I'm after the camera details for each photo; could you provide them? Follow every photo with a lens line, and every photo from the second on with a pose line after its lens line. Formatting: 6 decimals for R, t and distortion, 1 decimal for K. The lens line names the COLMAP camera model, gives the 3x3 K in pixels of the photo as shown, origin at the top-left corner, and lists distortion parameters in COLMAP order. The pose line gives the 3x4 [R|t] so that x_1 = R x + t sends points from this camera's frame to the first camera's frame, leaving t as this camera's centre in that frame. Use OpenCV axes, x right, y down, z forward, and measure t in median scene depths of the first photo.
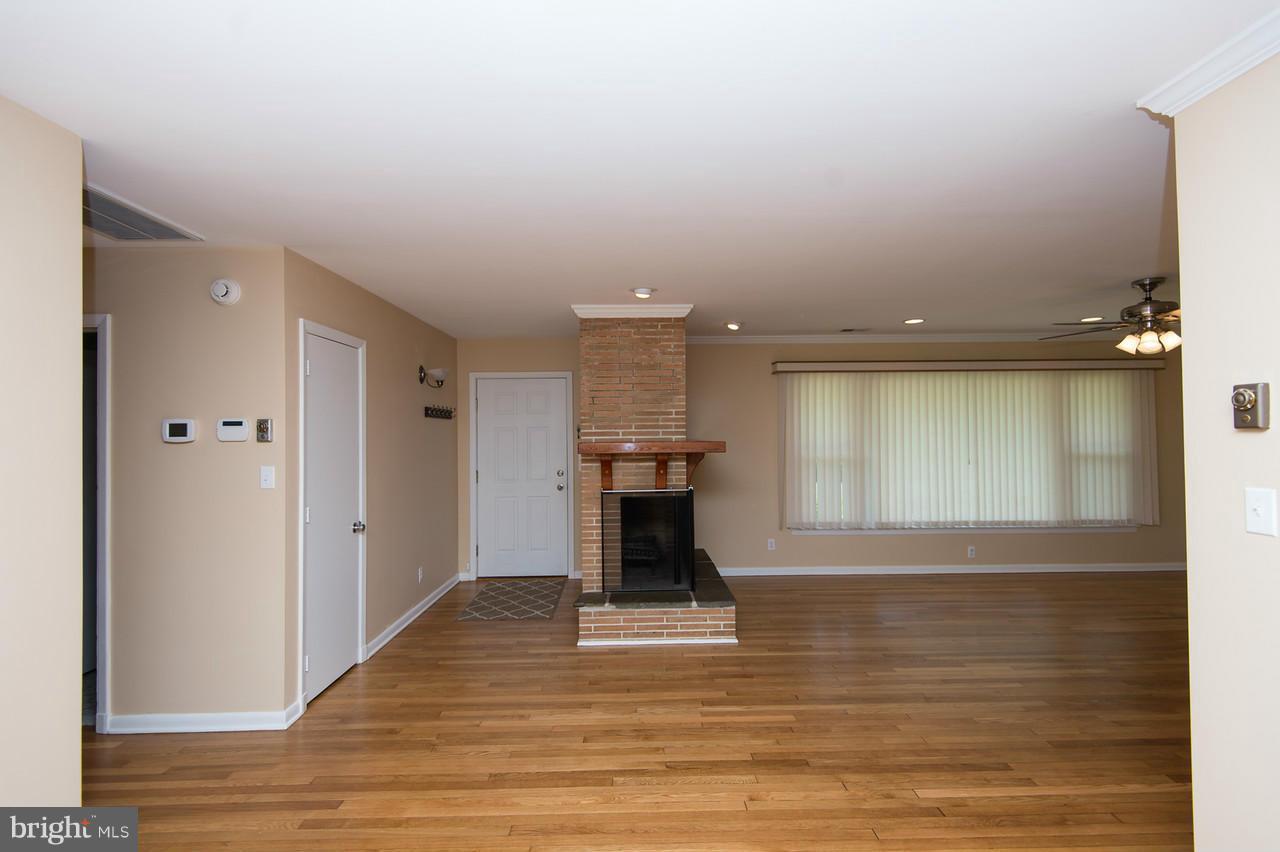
lens RADIAL K [[574.4, 0, 645.7], [0, 574.4, 426.4], [0, 0, 1]] dist [0.009045, -0.000456]
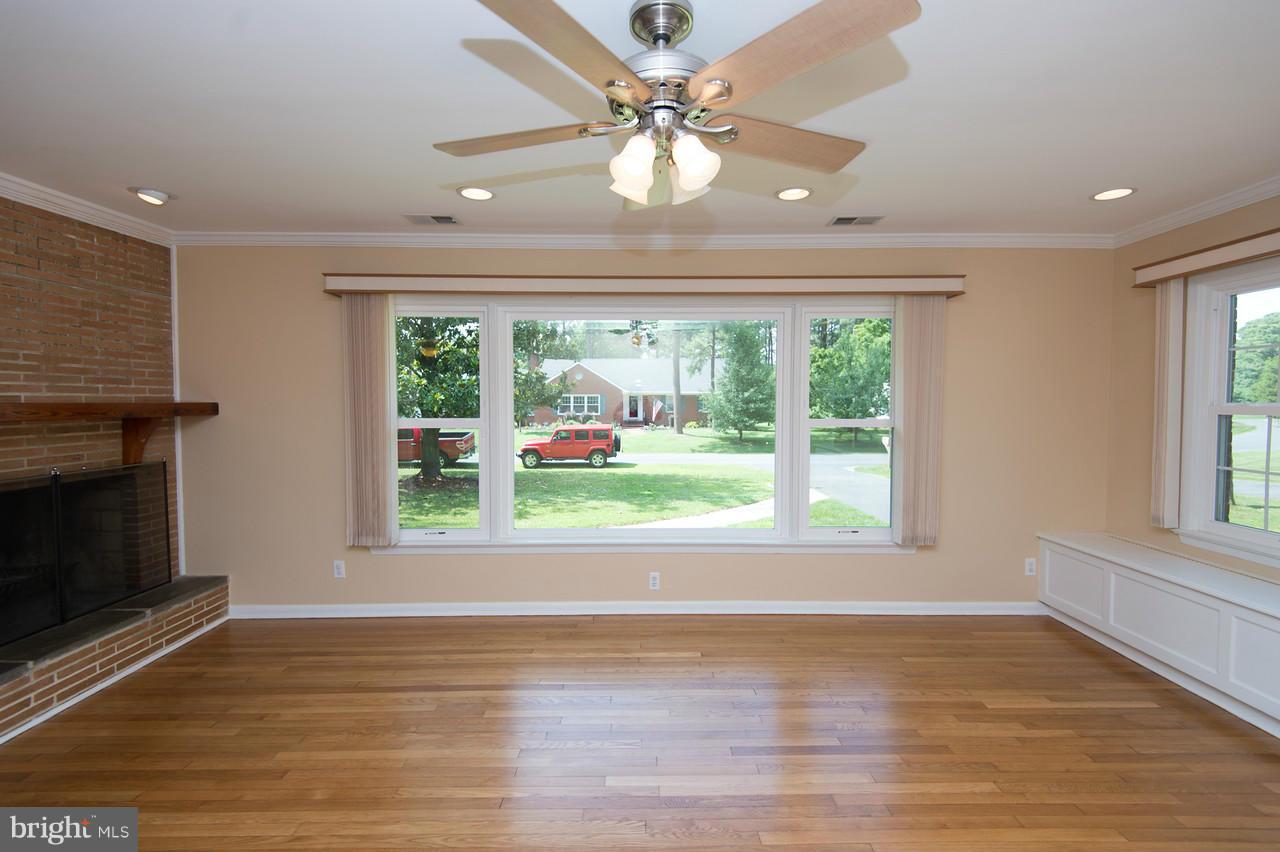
lens RADIAL K [[574.4, 0, 645.7], [0, 574.4, 426.4], [0, 0, 1]] dist [0.009045, -0.000456]
pose [[0.999916, 0.008442, -0.009878, 0.786492], [-0.007831, 0.998146, 0.060355, 0.009632], [0.010369, -0.060273, 0.998128, 0.523545]]
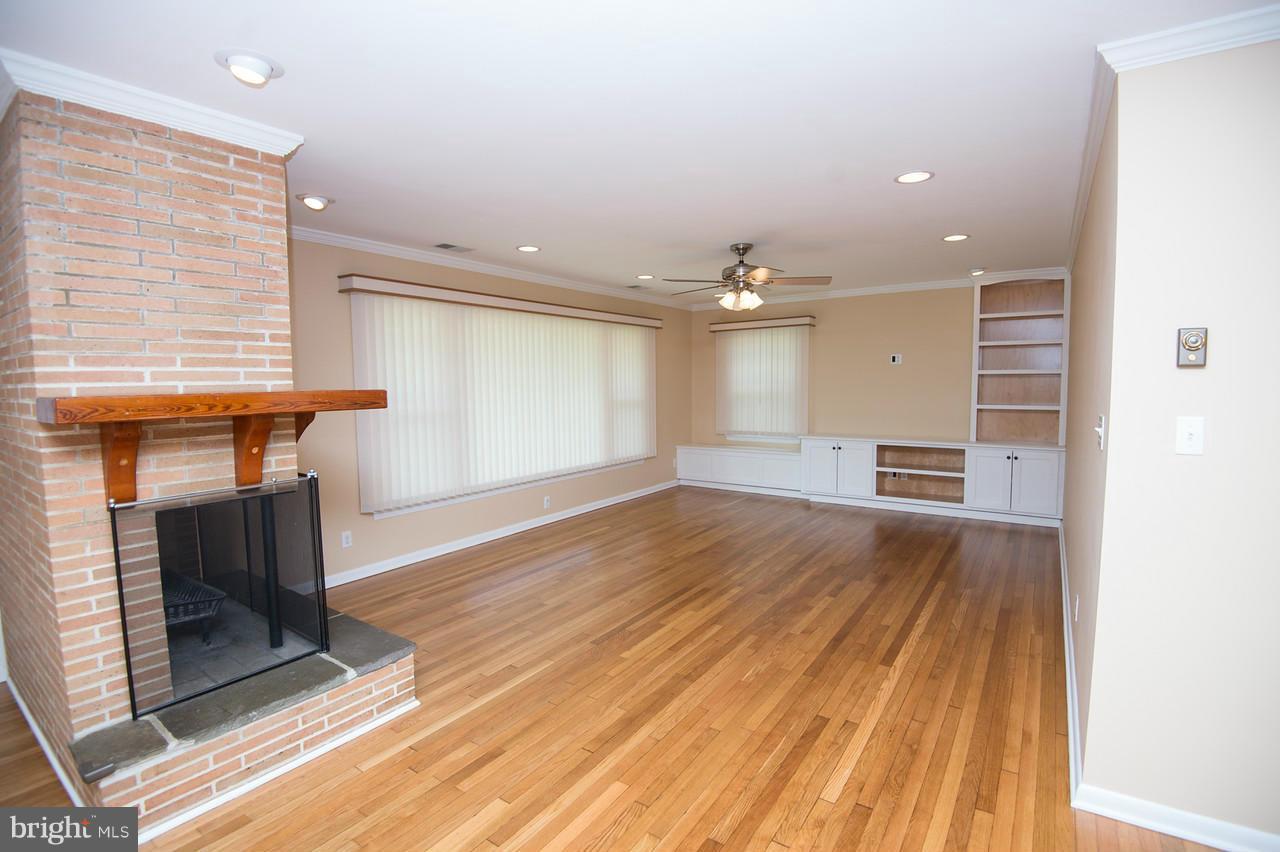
lens RADIAL K [[585.7, 0, 642.2], [0, 585.7, 428.8], [0, 0, 1]] dist [-0.025064, -0.012662]
pose [[0.585896, -0.062932, 0.807939, -0.186550], [-0.006296, 0.996597, 0.082193, 0.015031], [-0.810362, -0.053244, 0.583506, 0.419124]]
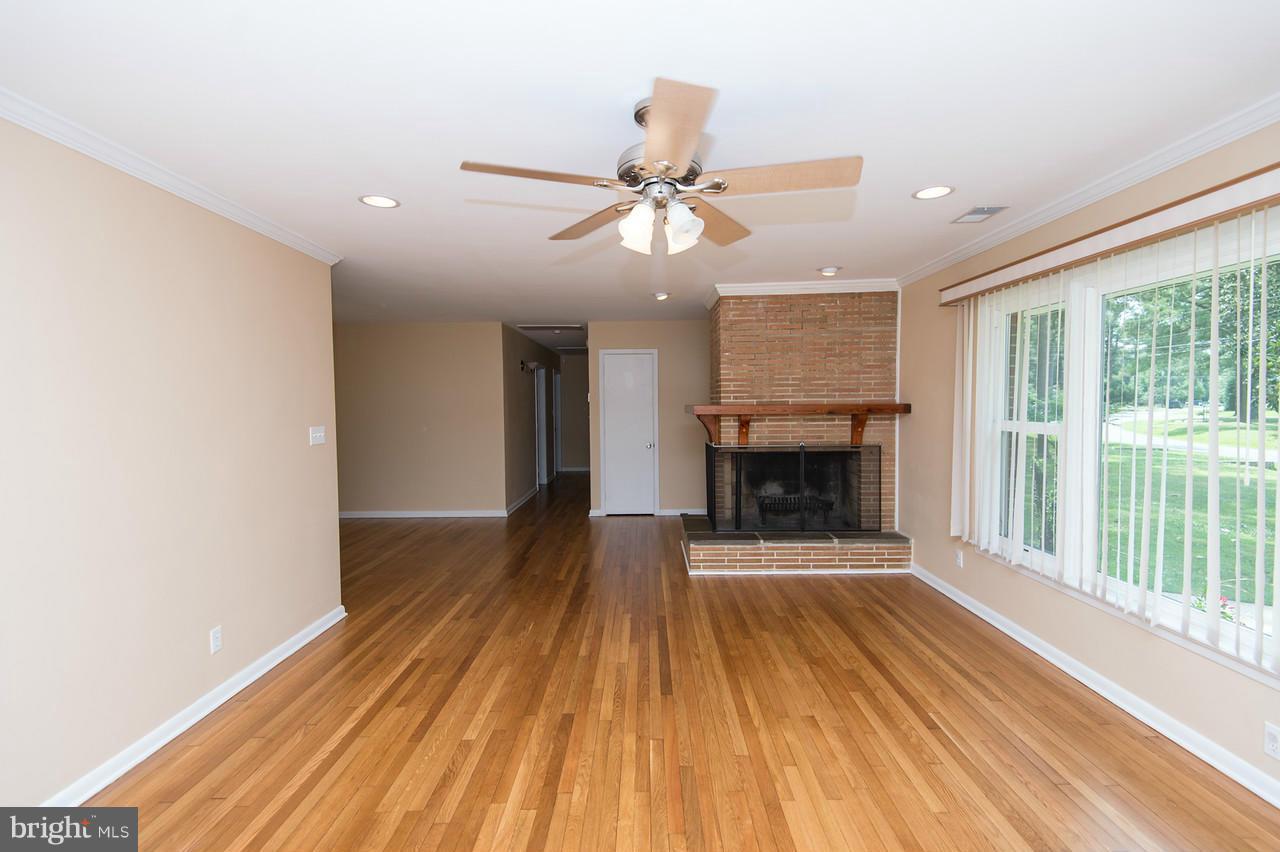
lens RADIAL K [[574.4, 0, 645.7], [0, 574.4, 426.4], [0, 0, 1]] dist [0.009045, -0.000456]
pose [[-0.017129, 0.049652, -0.998620, 1.271400], [0.023428, 0.998512, 0.049245, 0.008164], [0.999579, -0.022552, -0.018267, 0.896507]]
